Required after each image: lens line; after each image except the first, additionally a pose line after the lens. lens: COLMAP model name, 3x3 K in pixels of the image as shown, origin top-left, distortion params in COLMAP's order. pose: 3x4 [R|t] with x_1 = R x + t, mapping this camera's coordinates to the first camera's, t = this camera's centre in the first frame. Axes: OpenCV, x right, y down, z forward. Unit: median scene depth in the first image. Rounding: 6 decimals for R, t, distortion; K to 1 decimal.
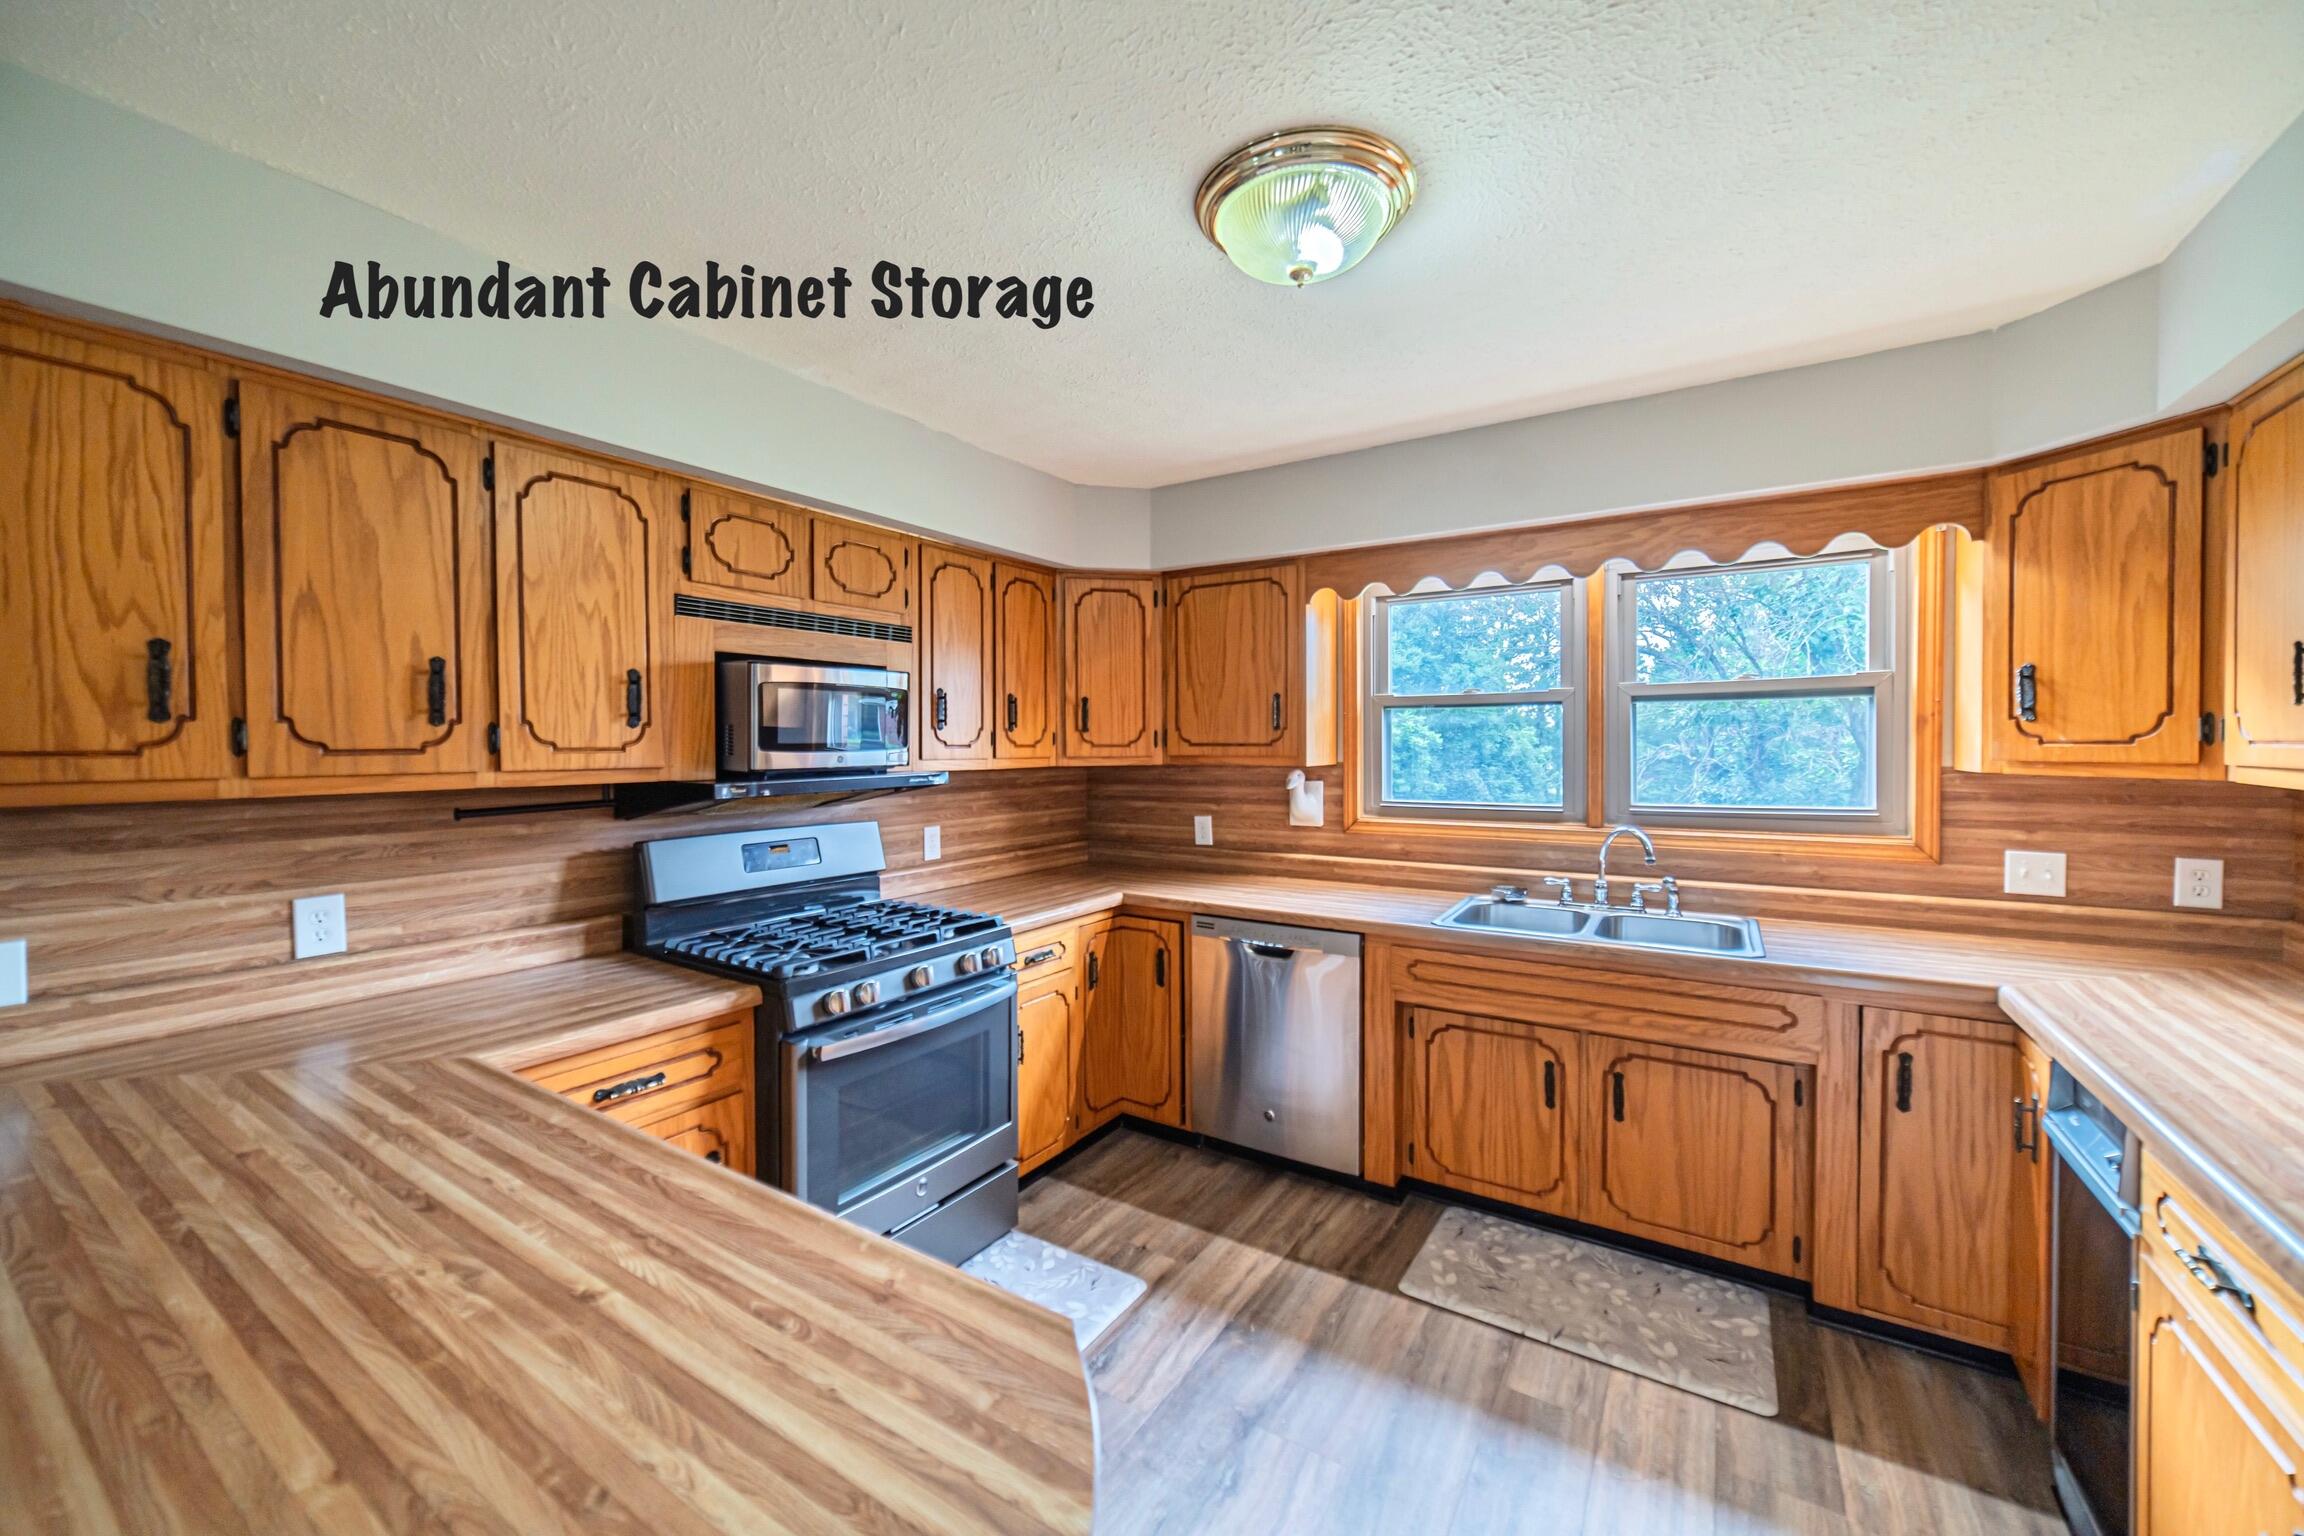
lens RADIAL K [[883.2, 0, 1159.3], [0, 883.2, 755.6], [0, 0, 1]] dist [-0.001931, 0.002197]
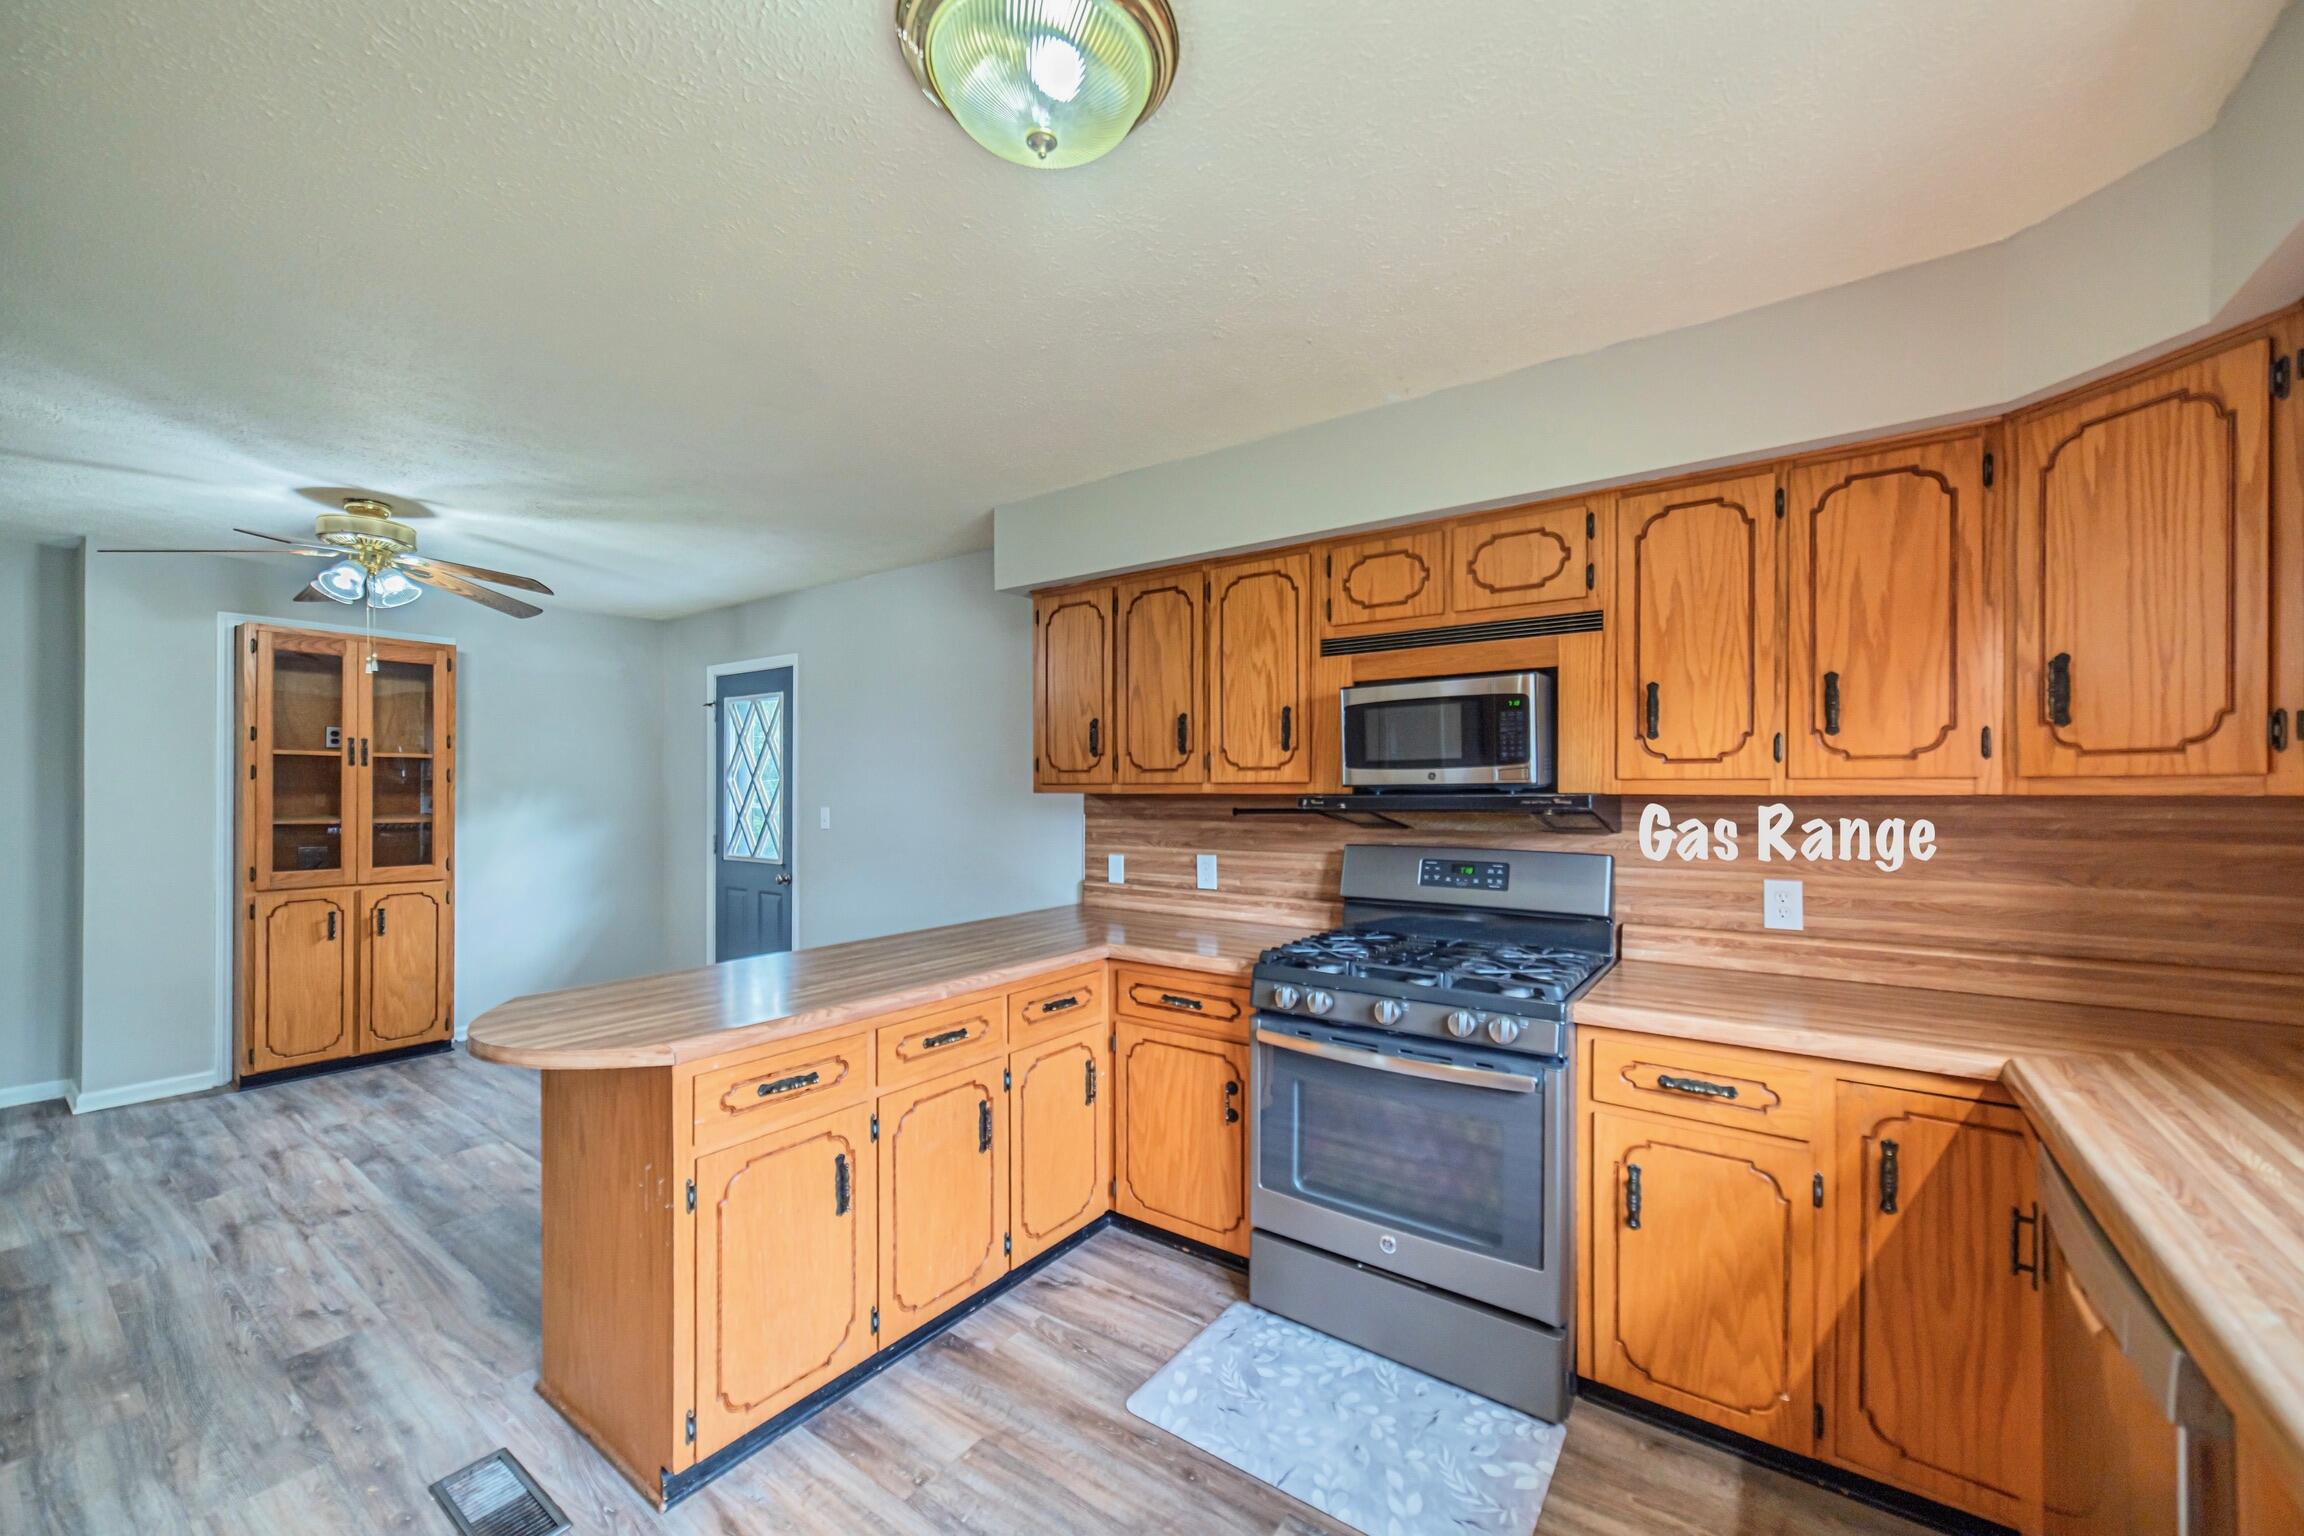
lens RADIAL K [[883.2, 0, 1138.1], [0, 883.2, 789.8], [0, 0, 1]] dist [-0.001931, 0.002197]
pose [[-0.062257, 0.004901, -0.998048, 0.557732], [-0.012973, 0.999899, 0.005719, 0.015936], [0.997976, 0.013304, -0.062187, 0.677381]]
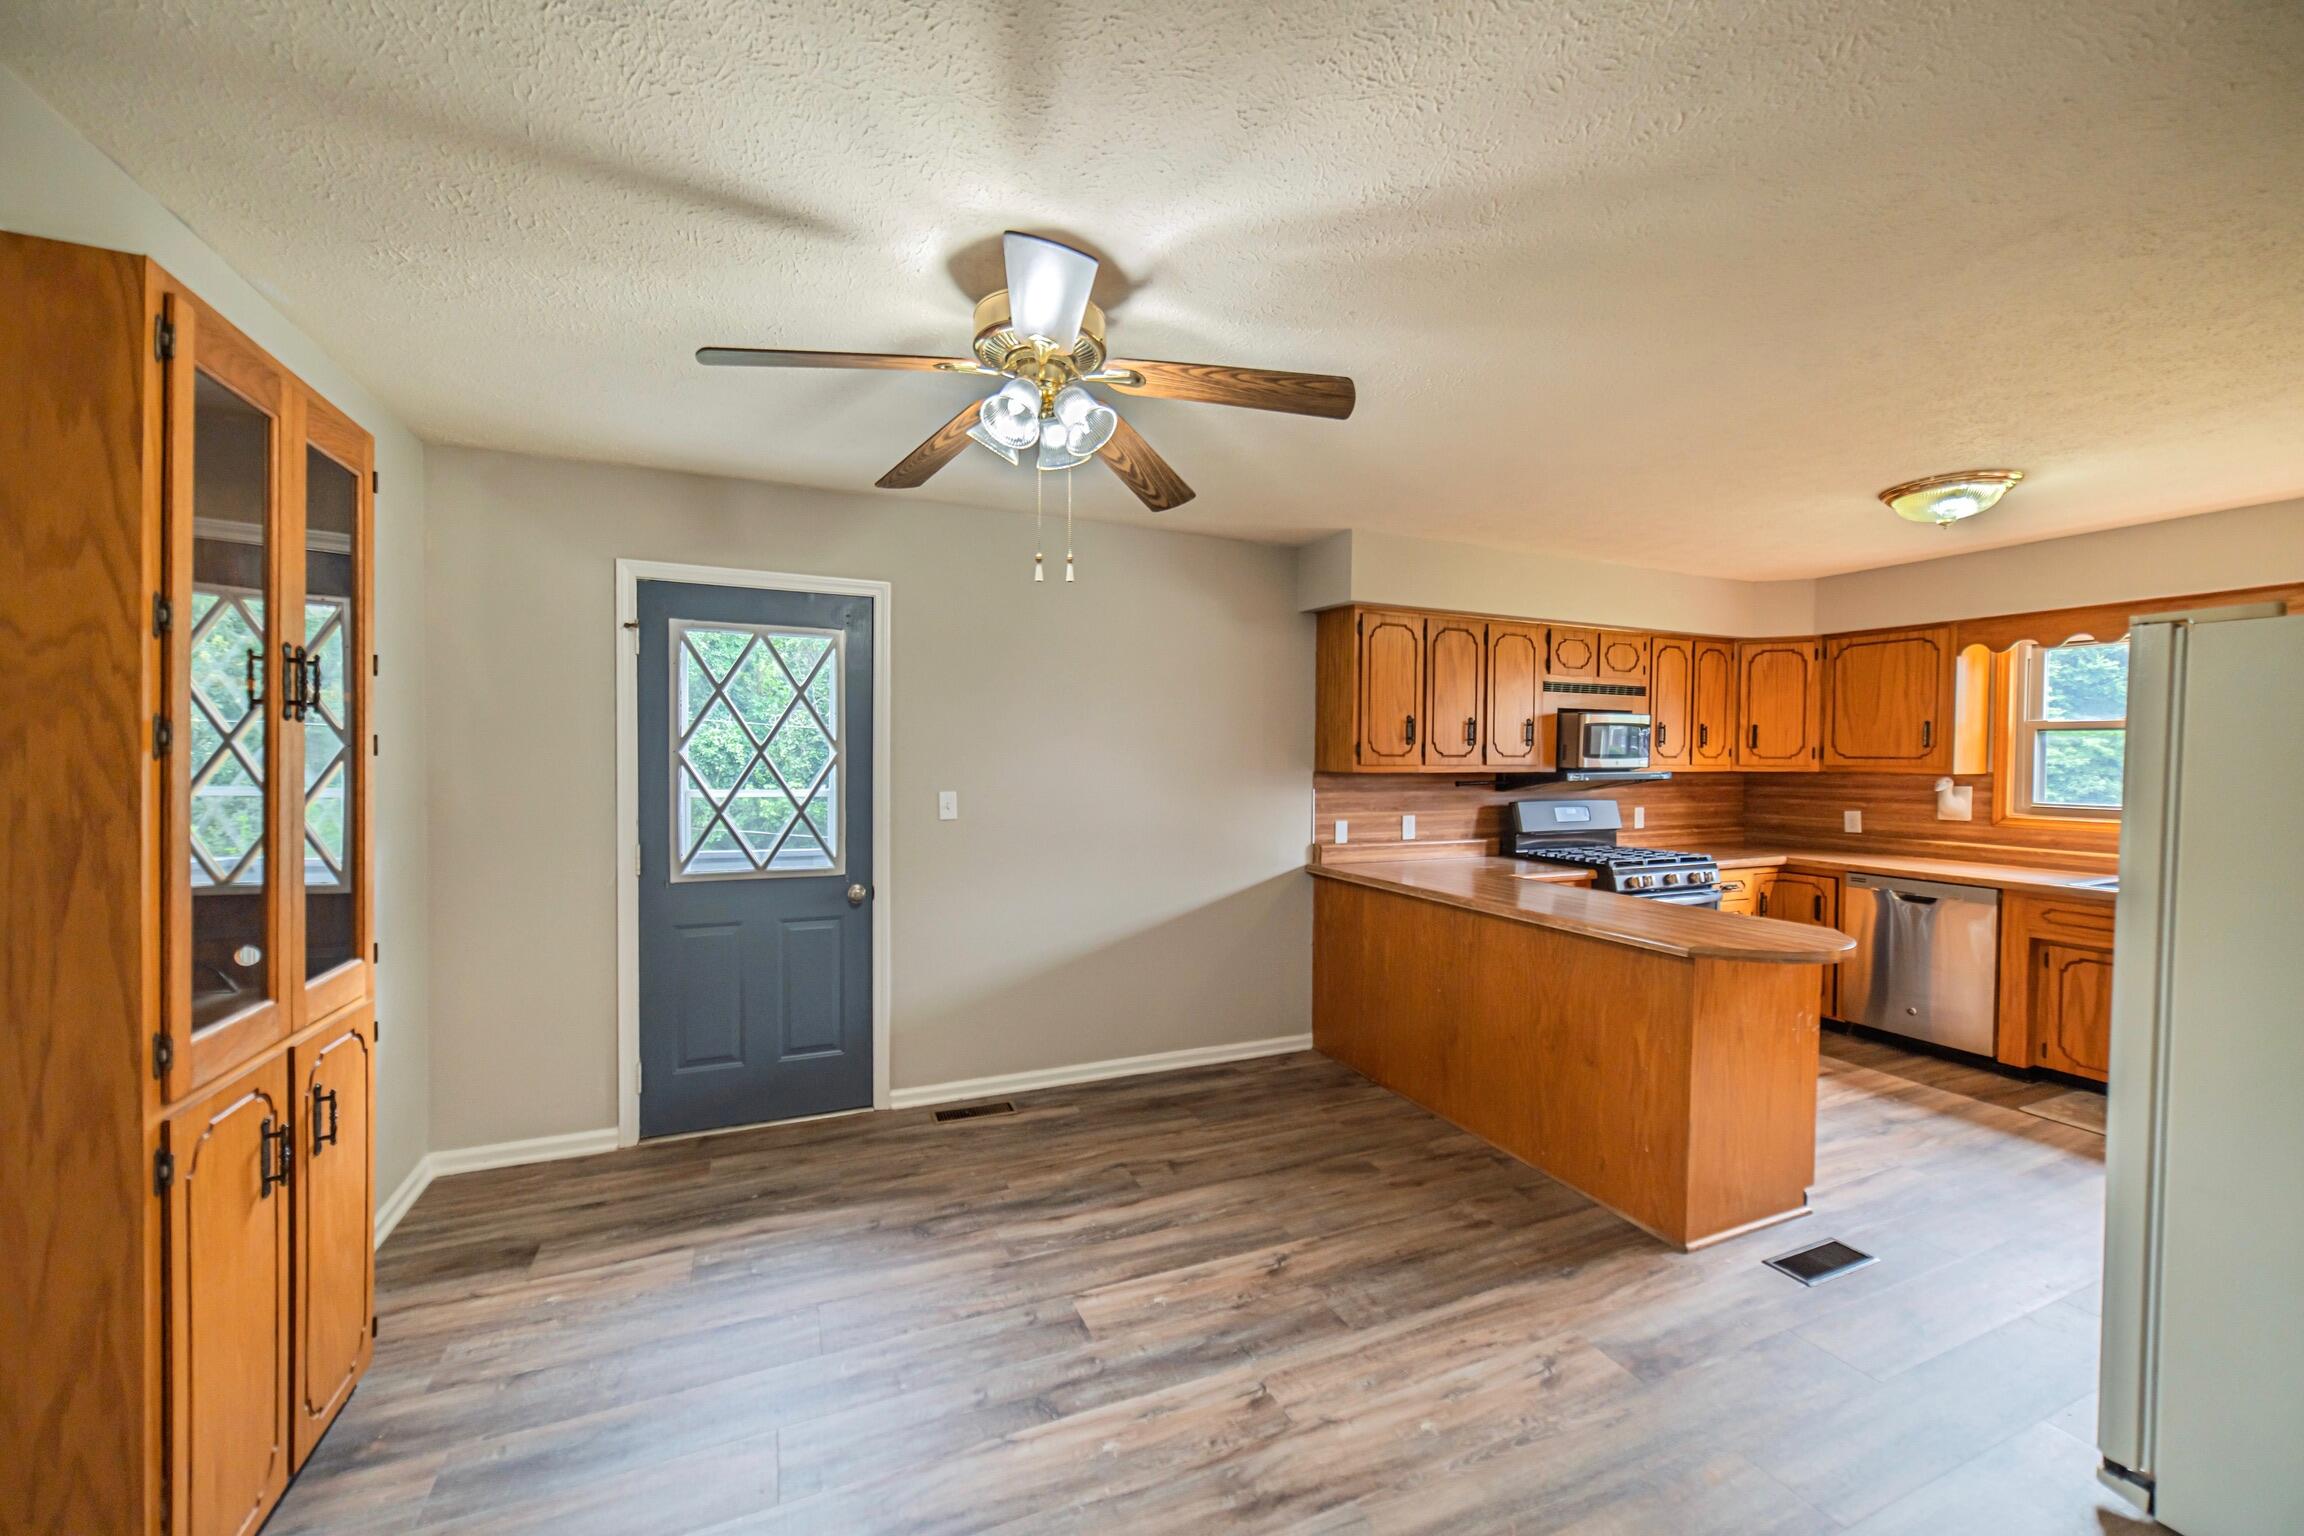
lens RADIAL K [[883.2, 0, 1153.3], [0, 883.2, 776.2], [0, 0, 1]] dist [-0.001931, 0.002197]
pose [[0.830892, 0.022769, -0.555968, -0.125499], [-0.016871, 0.999734, 0.015729, 0.017391], [0.556178, -0.003689, 0.831055, -0.997617]]
